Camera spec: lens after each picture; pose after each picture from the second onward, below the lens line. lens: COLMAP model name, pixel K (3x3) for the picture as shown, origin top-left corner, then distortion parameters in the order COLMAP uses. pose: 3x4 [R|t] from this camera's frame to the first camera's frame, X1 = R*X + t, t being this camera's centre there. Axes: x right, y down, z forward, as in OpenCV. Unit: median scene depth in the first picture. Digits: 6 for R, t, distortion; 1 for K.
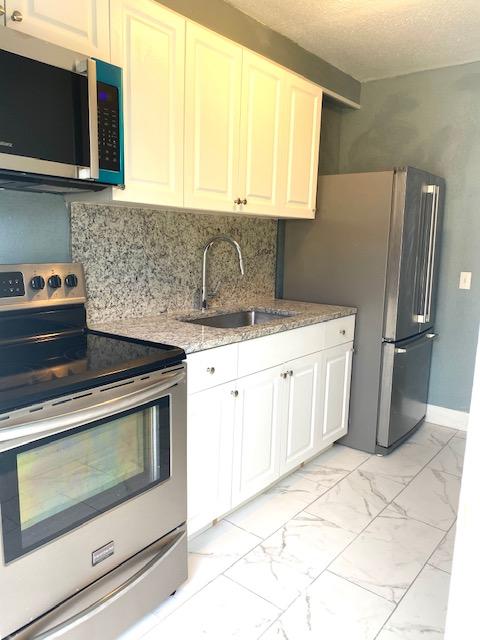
lens RADIAL K [[485.8, 0, 240.2], [0, 485.8, 319.2], [0, 0, 1]] dist [0.040166, -0.057452]
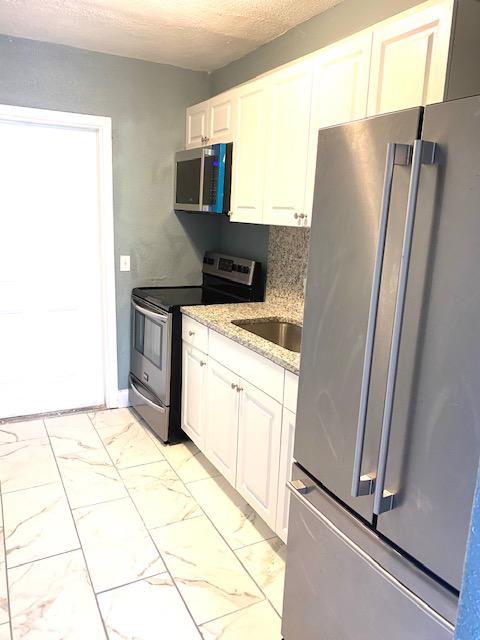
lens RADIAL K [[485.8, 0, 245.0], [0, 485.8, 306.8], [0, 0, 1]] dist [0.040166, -0.057452]
pose [[-0.399549, 0.125168, -0.908126, 1.027545], [-0.199744, 0.954946, 0.219502, -0.281120], [0.894686, 0.269095, -0.356546, 1.404454]]
